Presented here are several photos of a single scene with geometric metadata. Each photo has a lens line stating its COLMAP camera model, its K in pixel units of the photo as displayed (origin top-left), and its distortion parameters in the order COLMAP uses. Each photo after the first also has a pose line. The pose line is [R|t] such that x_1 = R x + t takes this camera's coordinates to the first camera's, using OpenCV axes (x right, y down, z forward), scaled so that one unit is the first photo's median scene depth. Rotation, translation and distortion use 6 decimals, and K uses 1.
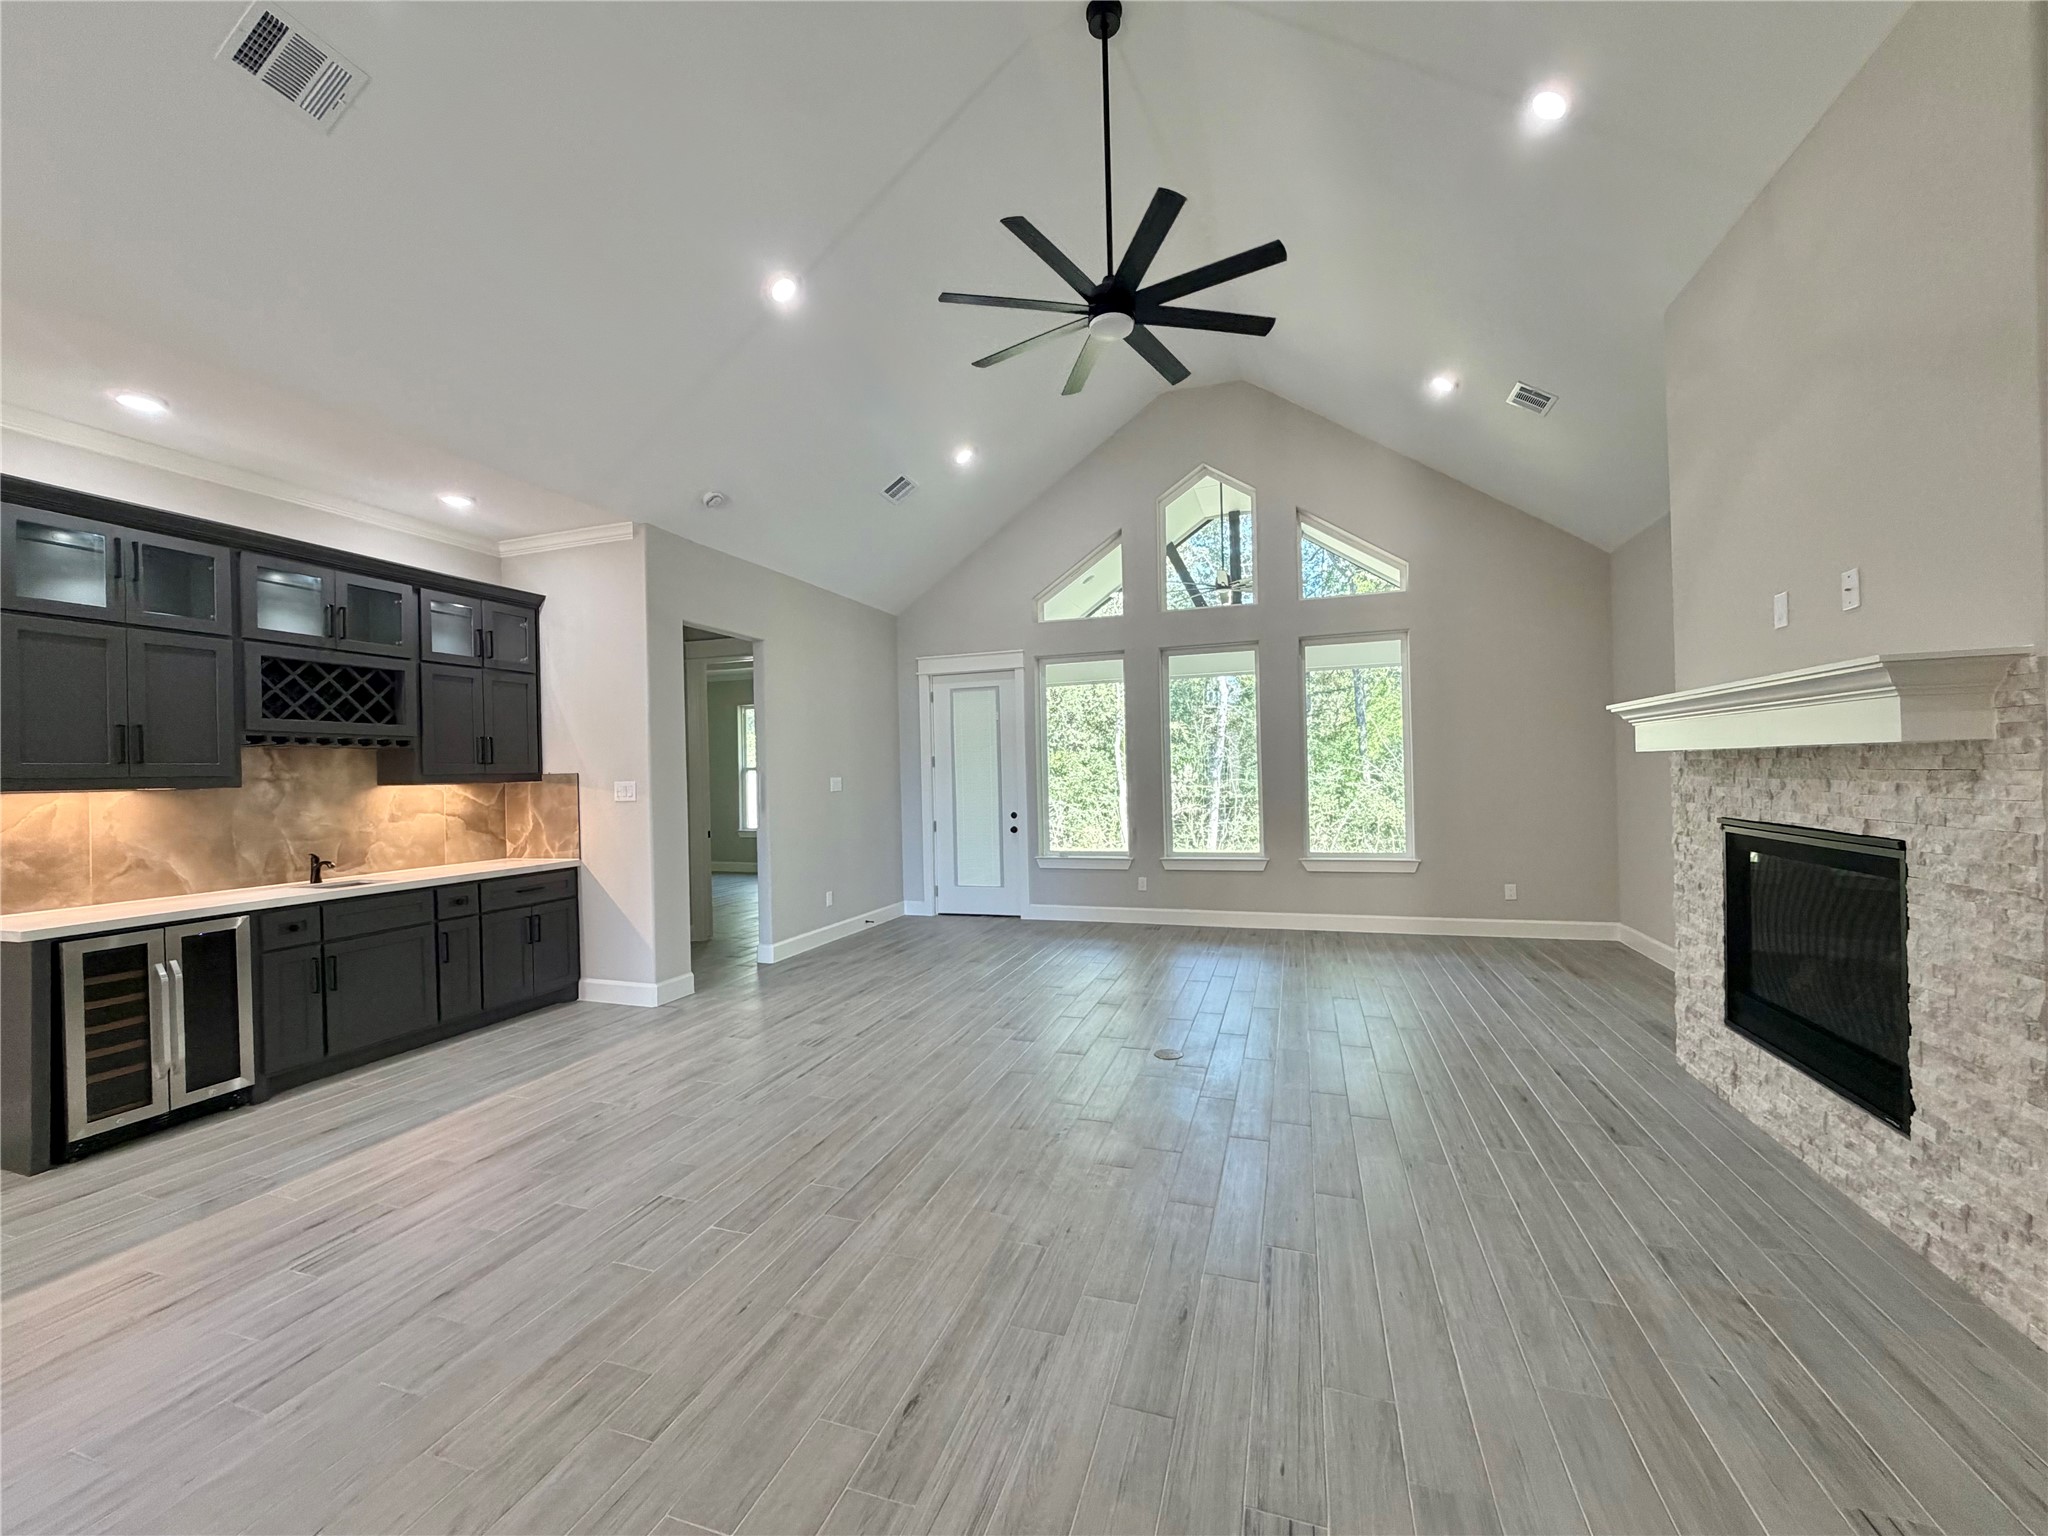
lens RADIAL K [[821.7, 0, 1018.9], [0, 821.7, 769.3], [0, 0, 1]] dist [-0.002463, 0.002298]
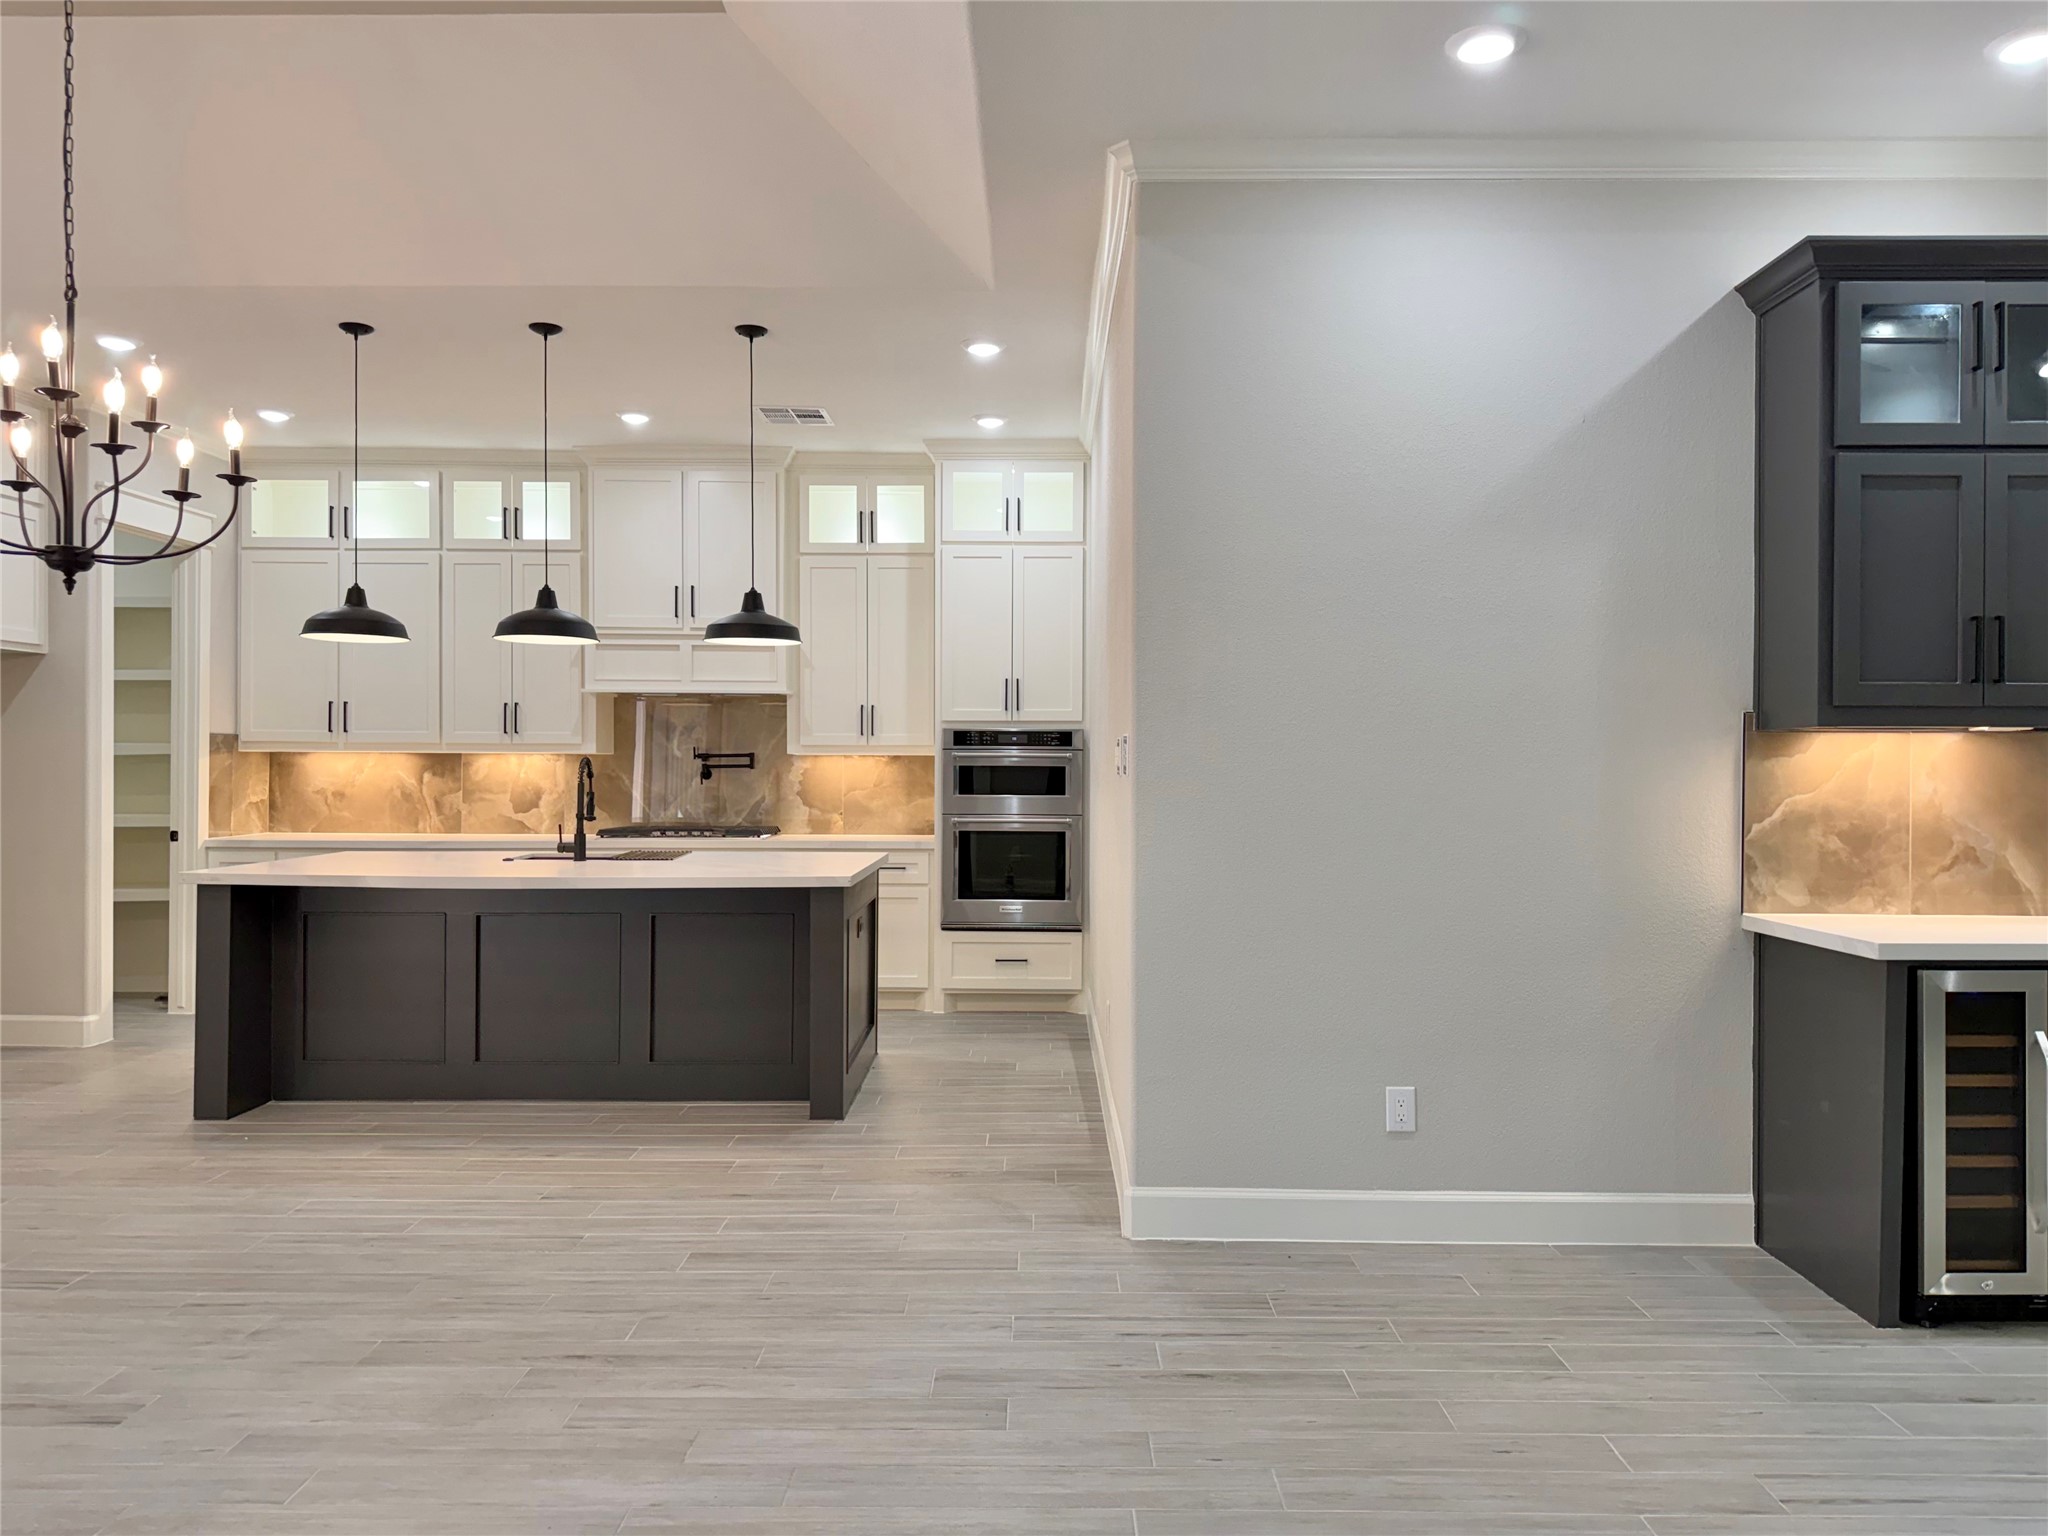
lens RADIAL K [[1446.3, 0, 1017.5], [0, 1446.3, 772.2], [0, 0, 1]] dist [0.062082, -0.075566]
pose [[0.311861, 0.028368, -0.949704, -0.229919], [-0.007866, 0.999597, 0.027276, 0.026318], [0.950095, -0.001036, 0.311958, 0.009492]]
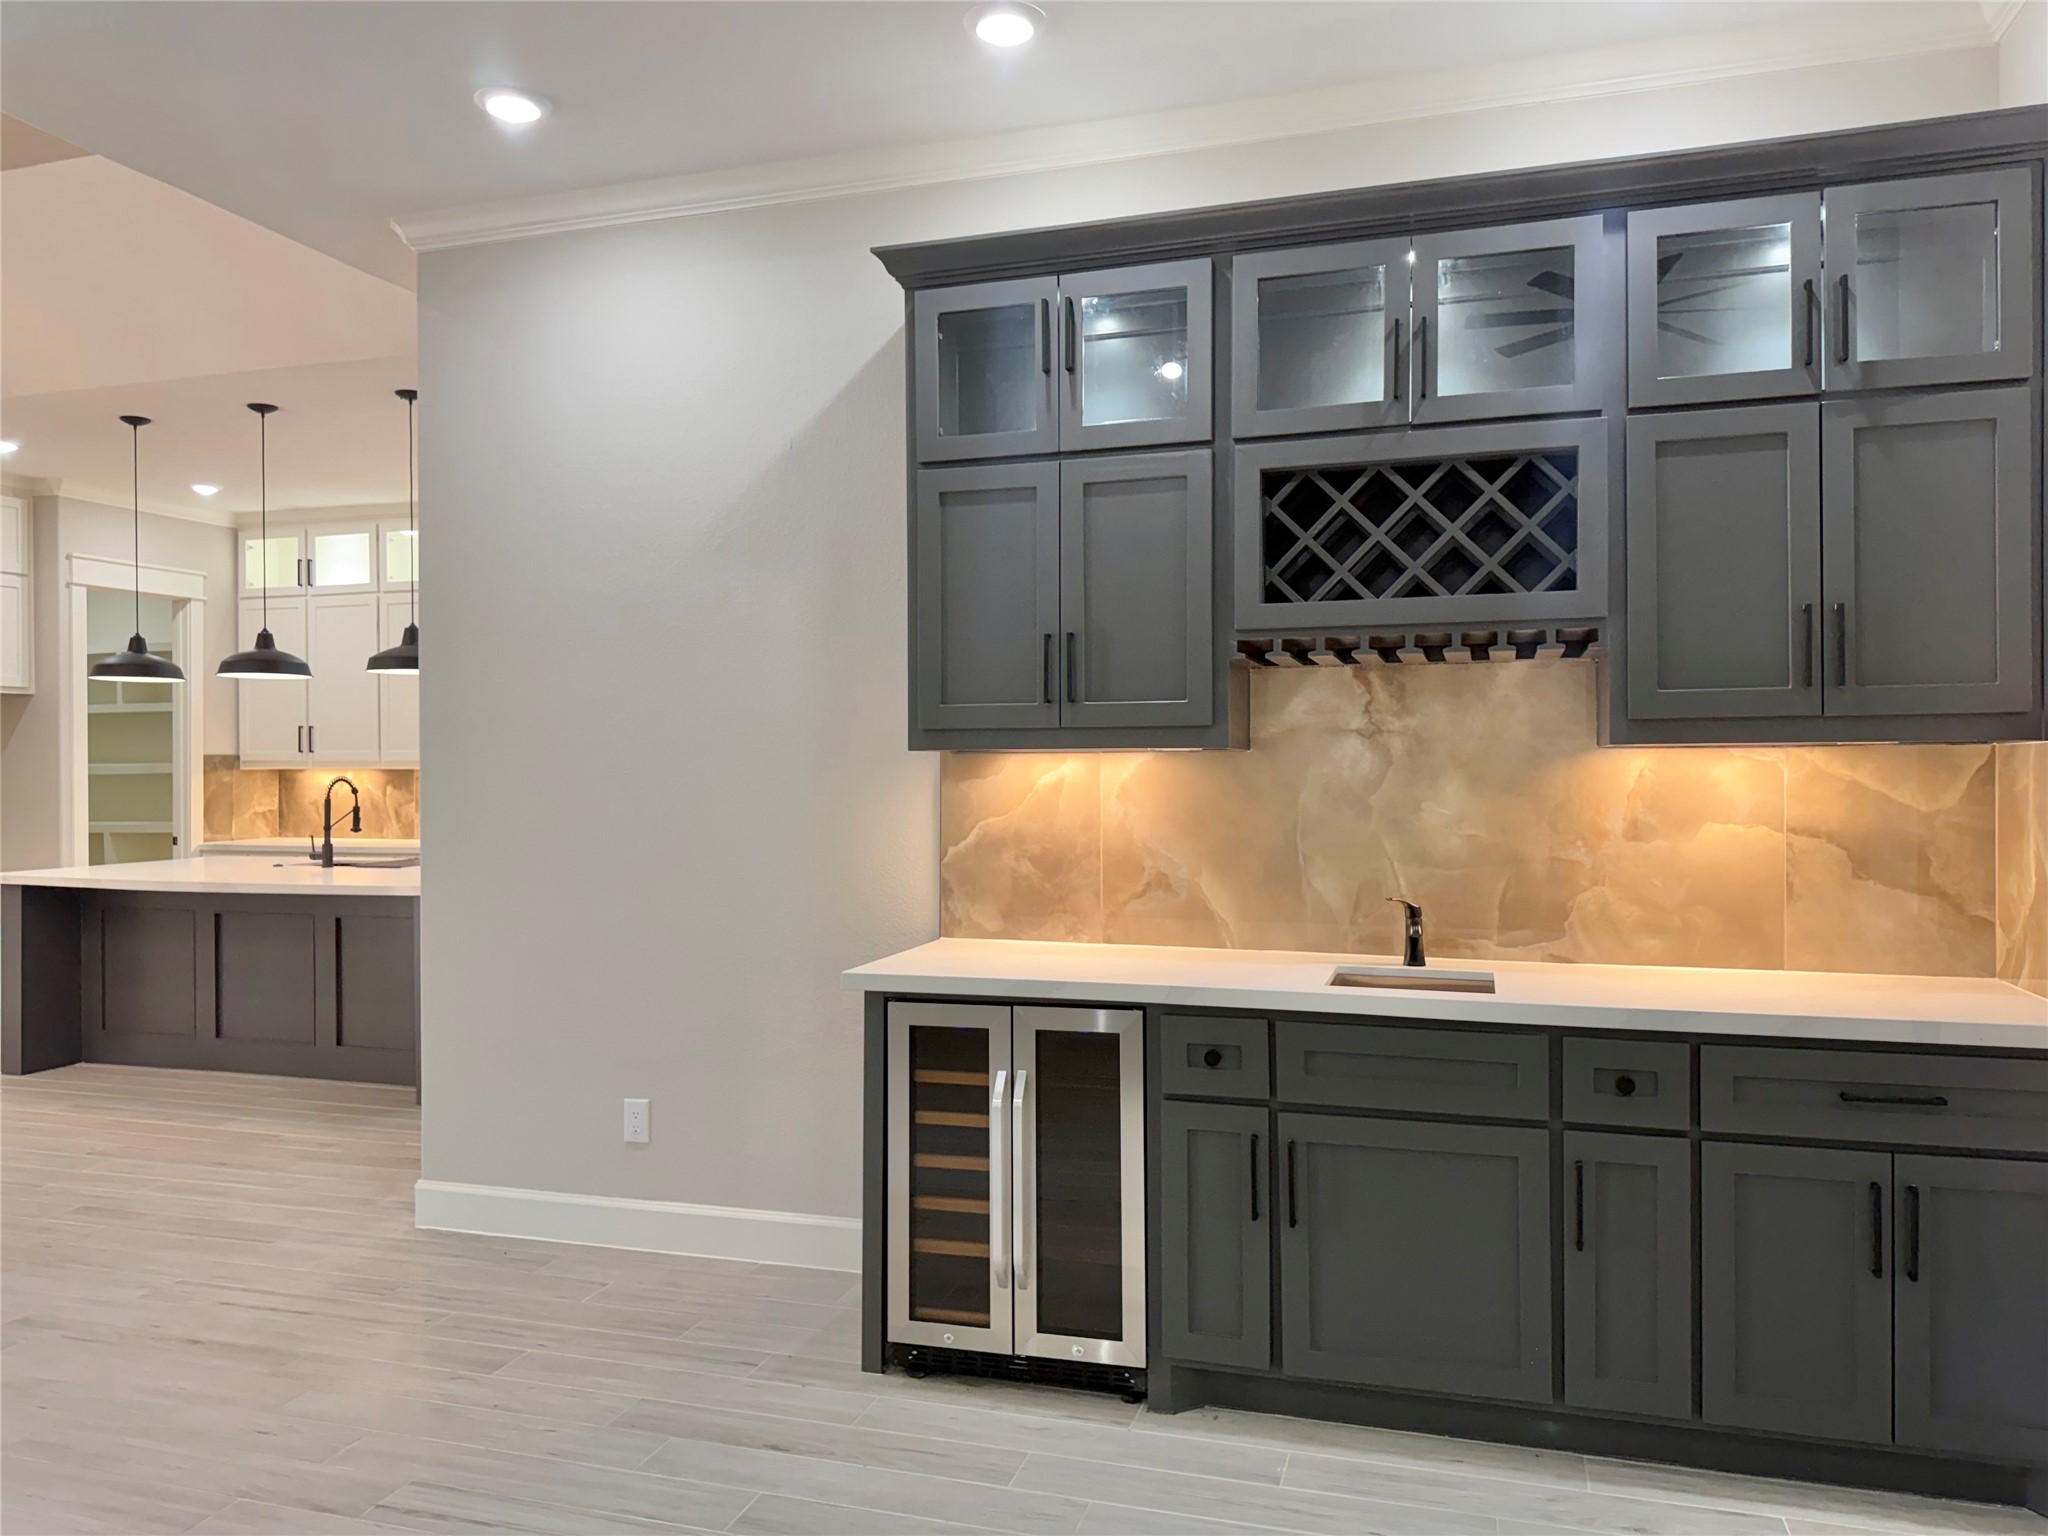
lens RADIAL K [[1446.3, 0, 1010.0], [0, 1446.3, 769.8], [0, 0, 1]] dist [0.062082, -0.075566]
pose [[0.023701, 0.026734, -0.999362, -0.074307], [0.007974, 0.999606, 0.026930, 0.009691], [0.999687, -0.008607, 0.023478, 0.727008]]
